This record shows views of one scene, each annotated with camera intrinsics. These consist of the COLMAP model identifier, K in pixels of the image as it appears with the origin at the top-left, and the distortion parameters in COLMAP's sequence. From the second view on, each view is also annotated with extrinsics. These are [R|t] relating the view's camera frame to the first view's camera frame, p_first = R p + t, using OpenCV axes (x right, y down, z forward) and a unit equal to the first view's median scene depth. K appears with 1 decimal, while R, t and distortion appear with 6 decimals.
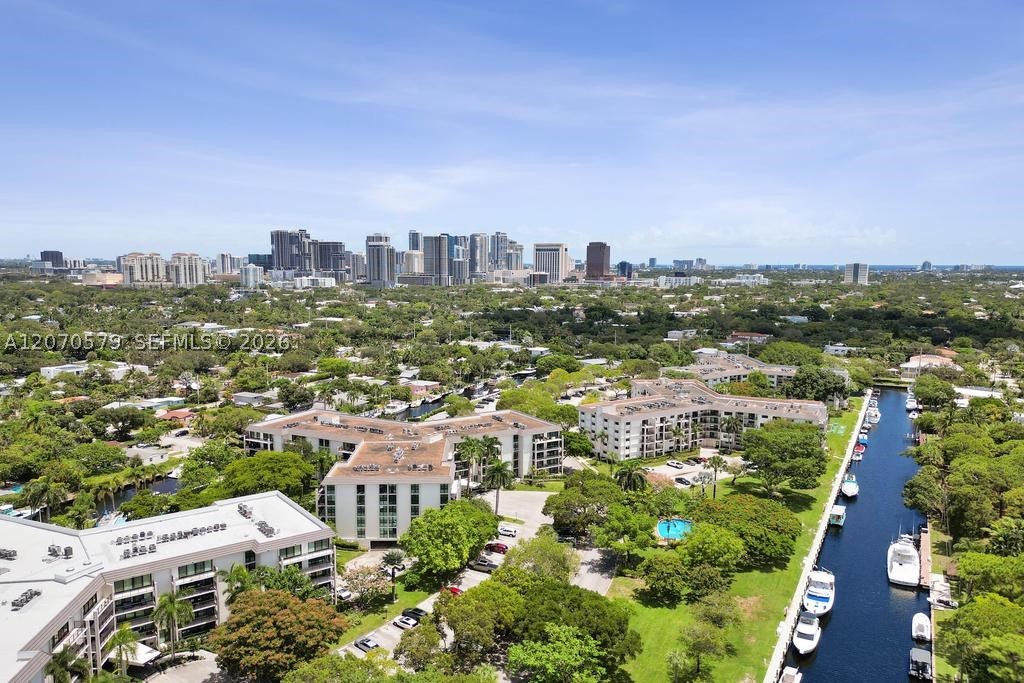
lens RADIAL K [[727.6, 0, 513.8], [0, 727.6, 367.2], [0, 0, 1]] dist [0.066361, -0.073415]
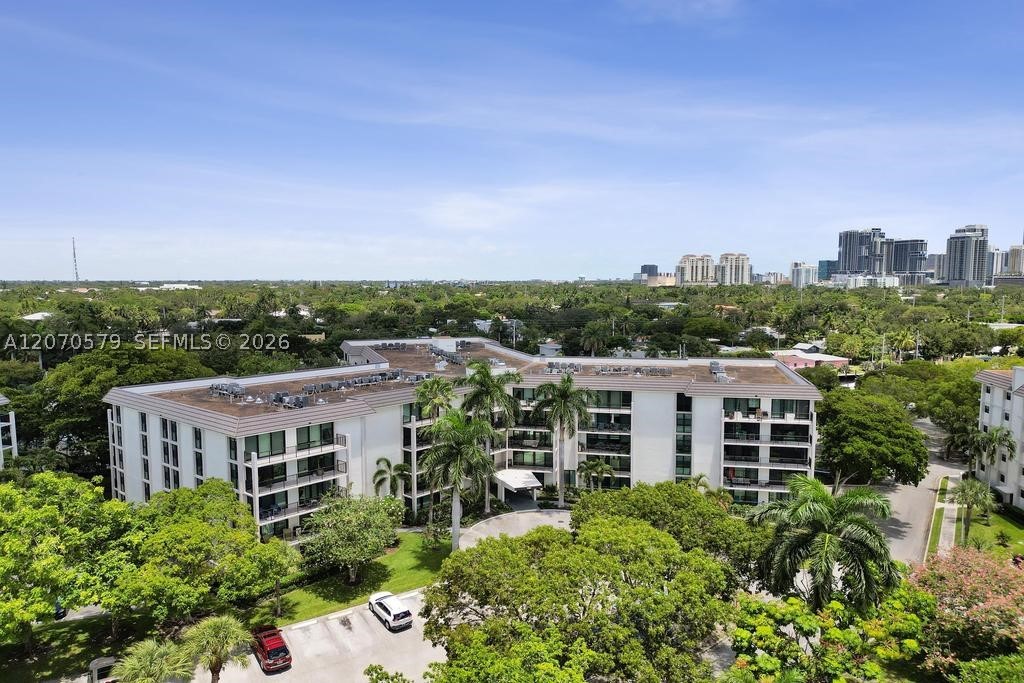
lens RADIAL K [[723.0, 0, 510.3], [0, 723.0, 356.8], [0, 0, 1]] dist [0.085784, -0.116585]
pose [[0.718325, 0.063664, -0.692789, 0.183694], [-0.088451, 0.996080, -0.000177, 0.069073], [0.690062, 0.061405, 0.721141, 0.540074]]
